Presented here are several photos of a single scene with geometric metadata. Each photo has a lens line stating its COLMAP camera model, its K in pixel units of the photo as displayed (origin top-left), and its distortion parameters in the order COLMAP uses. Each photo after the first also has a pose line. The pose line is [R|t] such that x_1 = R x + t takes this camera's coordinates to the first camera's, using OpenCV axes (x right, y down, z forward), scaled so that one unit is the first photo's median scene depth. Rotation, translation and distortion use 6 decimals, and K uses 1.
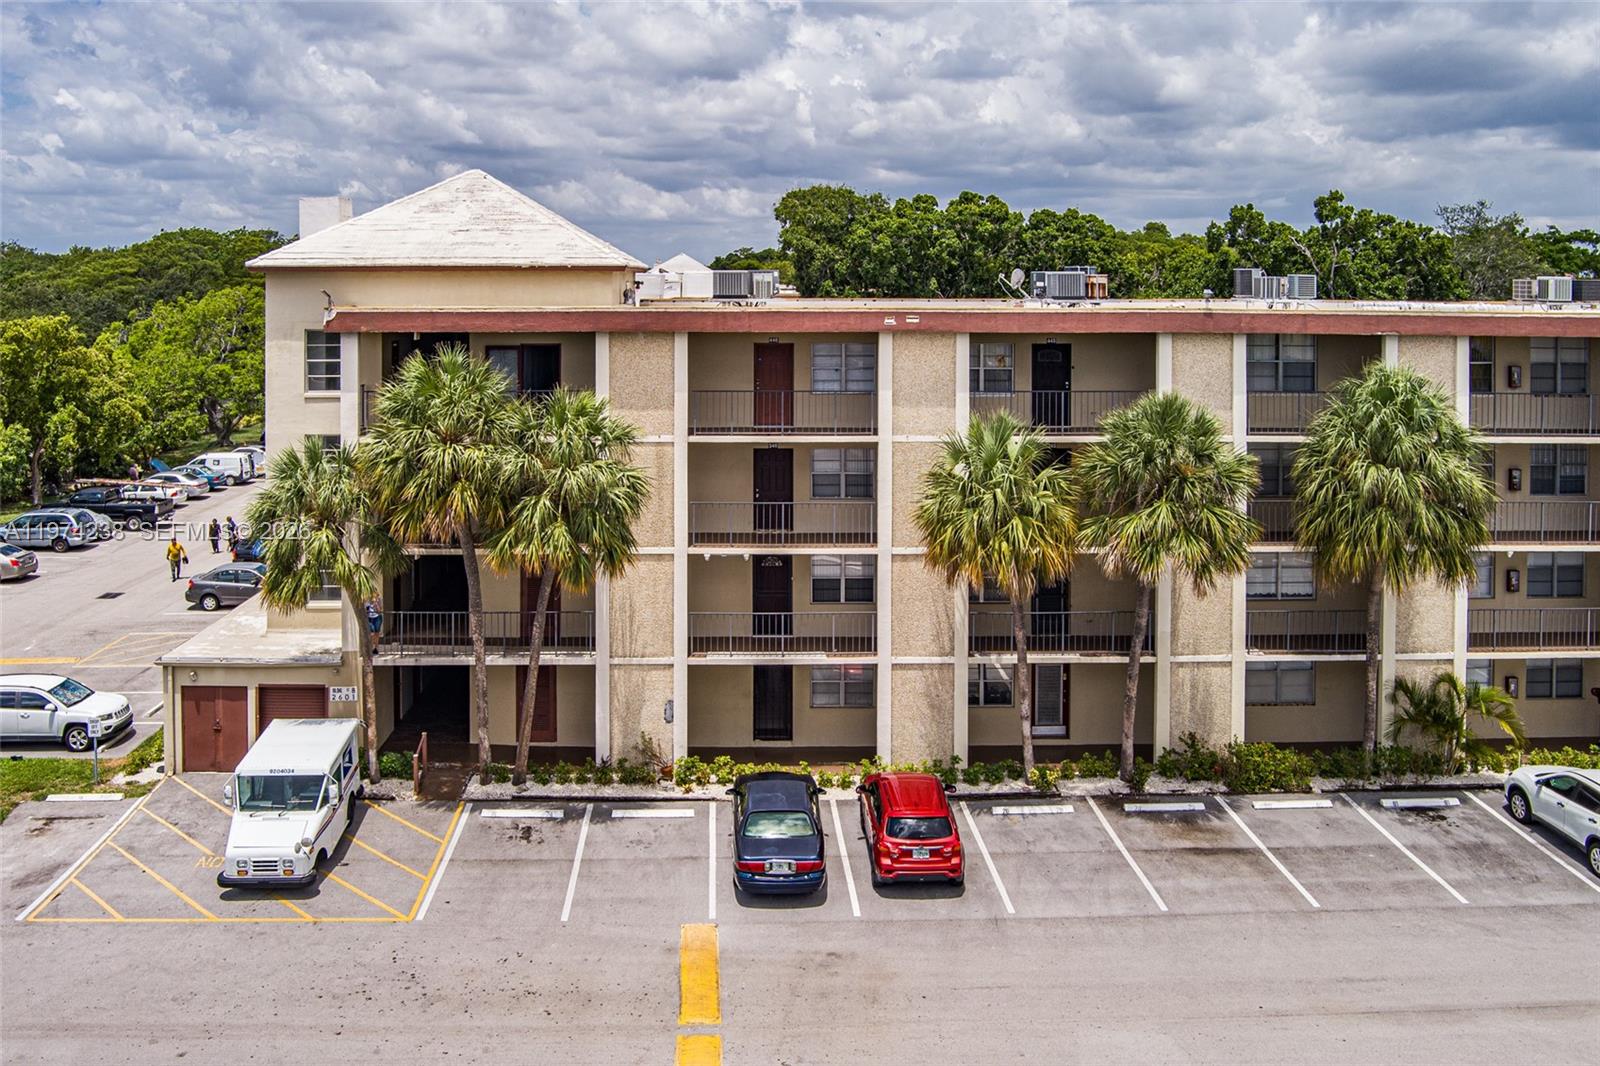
lens RADIAL K [[1305.2, 0, 765.5], [0, 1305.2, 341.0], [0, 0, 1]] dist [-0.064898, 0.018896]
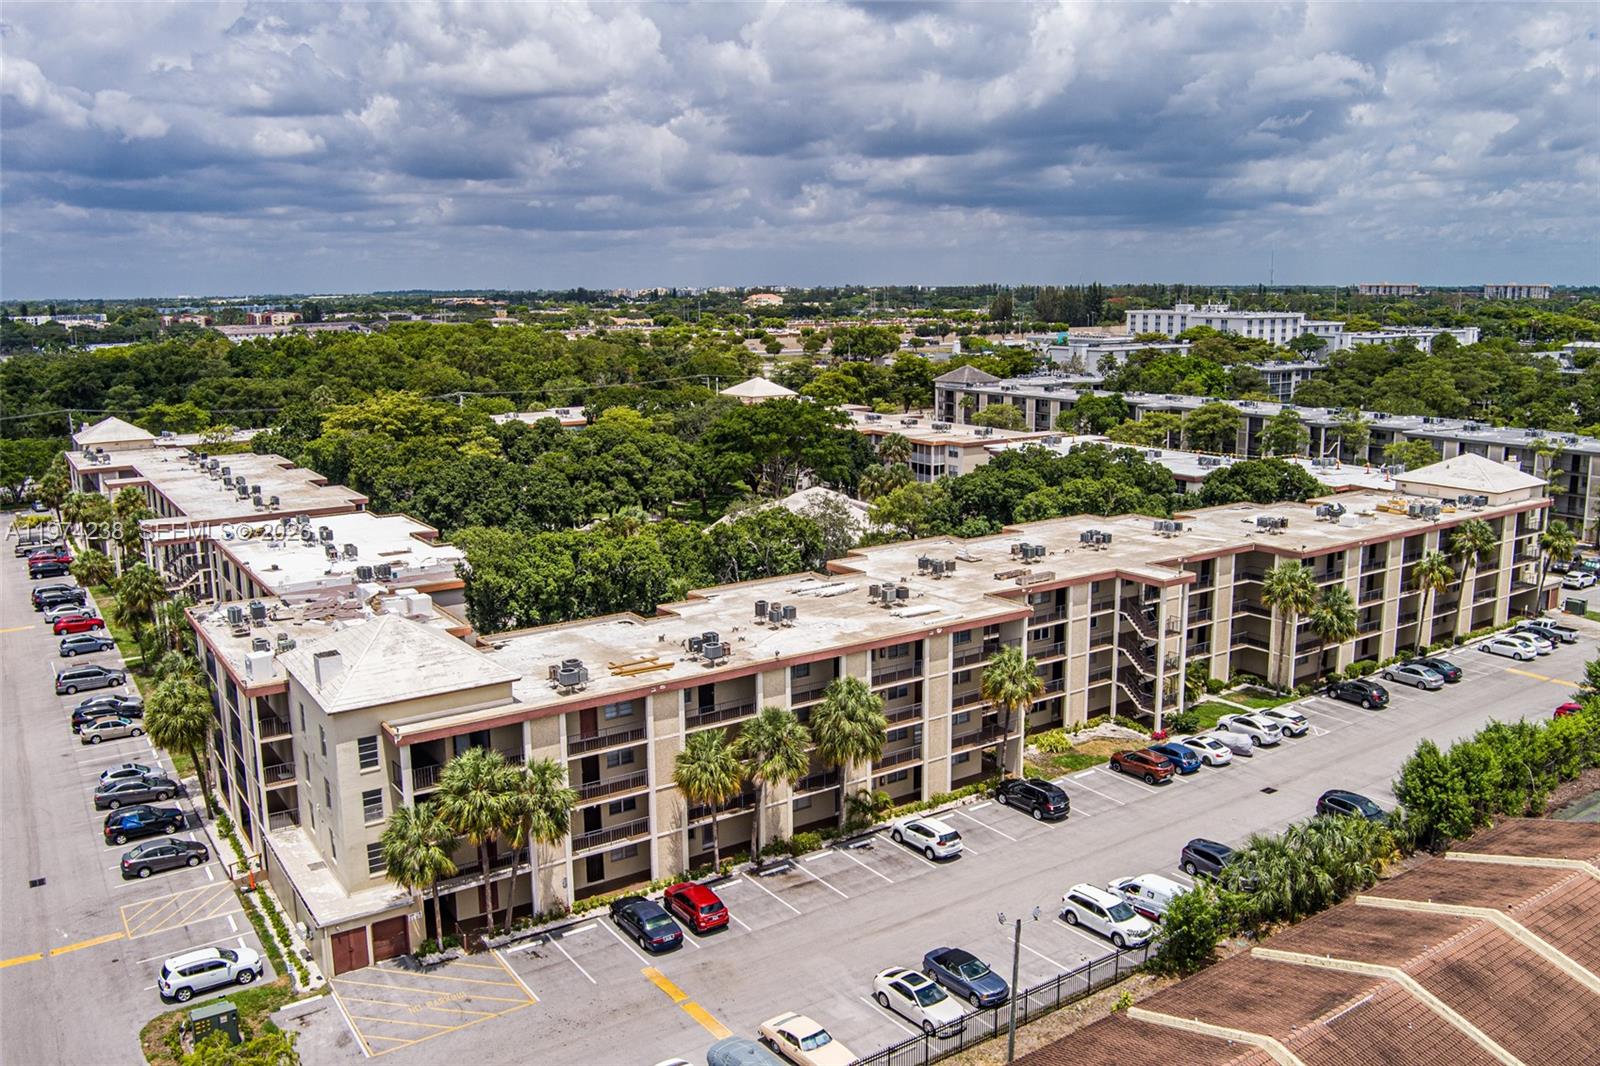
lens RADIAL K [[1305.2, 0, 806.5], [0, 1305.2, 518.2], [0, 0, 1]] dist [-0.064898, 0.018896]
pose [[0.838096, -0.108823, 0.534559, -0.827457], [0.027437, 0.987070, 0.157926, -0.639693], [-0.544833, -0.117691, 0.830245, -0.926553]]
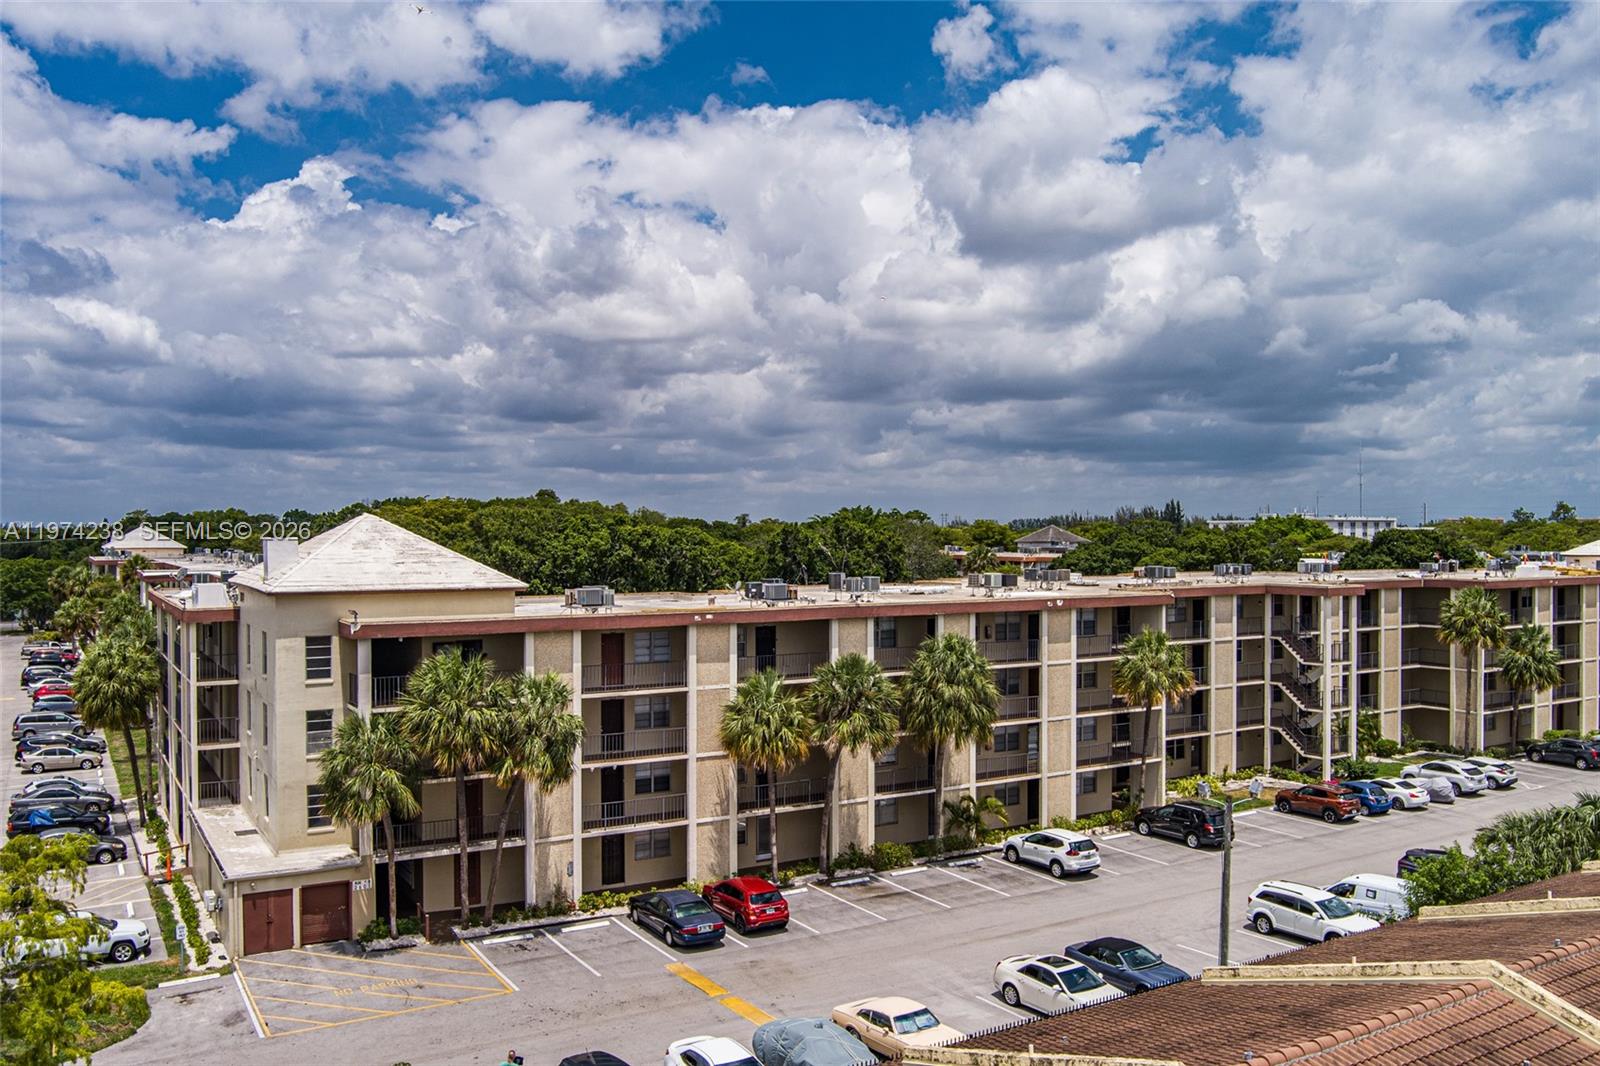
lens RADIAL K [[1305.2, 0, 809.8], [0, 1305.2, 524.9], [0, 0, 1]] dist [-0.064898, 0.018896]
pose [[0.865642, -0.003261, 0.500652, -0.624264], [0.020438, 0.999375, -0.028829, -0.083692], [-0.500246, 0.035188, 0.865168, -0.543259]]
